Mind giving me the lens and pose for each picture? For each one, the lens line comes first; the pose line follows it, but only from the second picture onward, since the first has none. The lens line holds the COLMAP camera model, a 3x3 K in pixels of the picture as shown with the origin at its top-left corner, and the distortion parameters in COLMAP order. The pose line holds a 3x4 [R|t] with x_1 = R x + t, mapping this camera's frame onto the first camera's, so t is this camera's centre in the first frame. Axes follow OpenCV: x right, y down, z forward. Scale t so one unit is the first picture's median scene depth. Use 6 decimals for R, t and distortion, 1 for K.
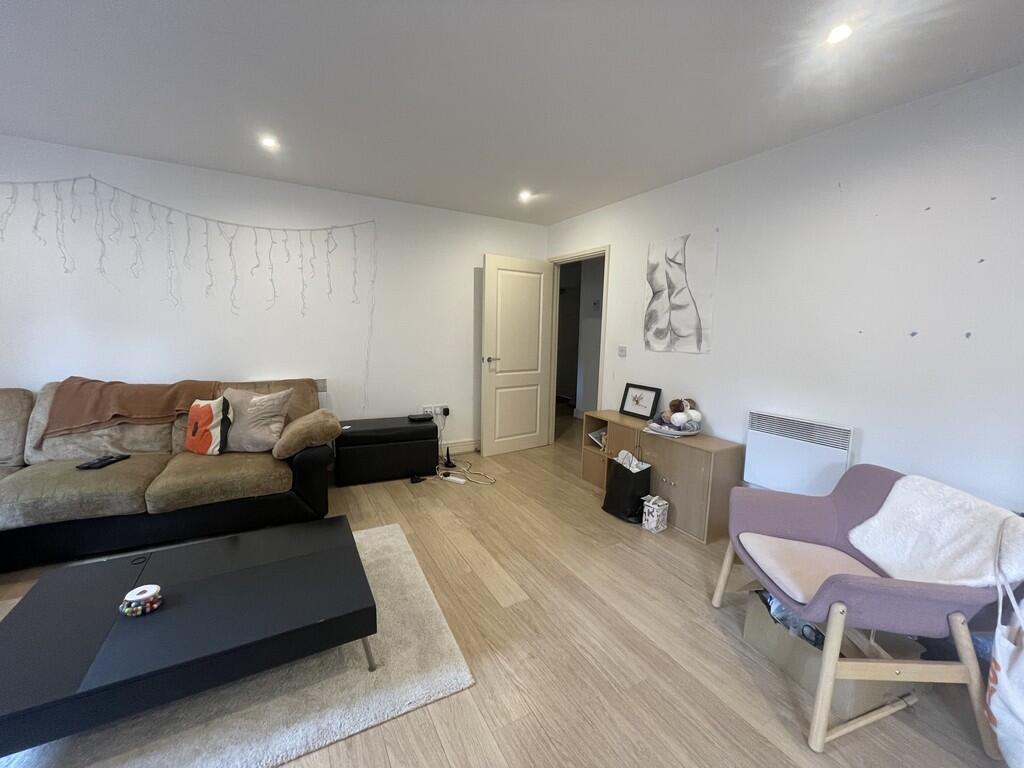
lens RADIAL K [[412.1, 0, 514.3], [0, 412.1, 380.5], [0, 0, 1]] dist [0.003145, -0.000271]
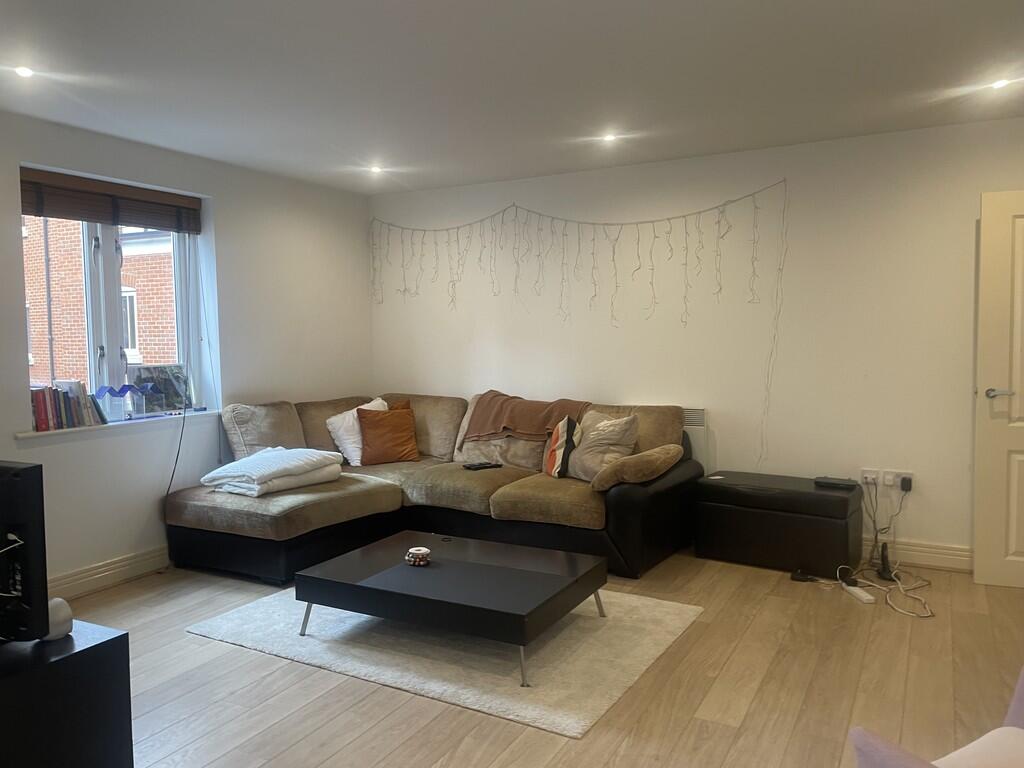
lens RADIAL K [[776.8, 0, 511.1], [0, 776.8, 383.8], [0, 0, 1]] dist [0.061619, -0.006116]
pose [[0.531321, 0.024435, -0.846818, 0.703654], [-0.087252, 0.995847, -0.026009, 0.023289], [0.842665, 0.087706, 0.531246, -0.042432]]
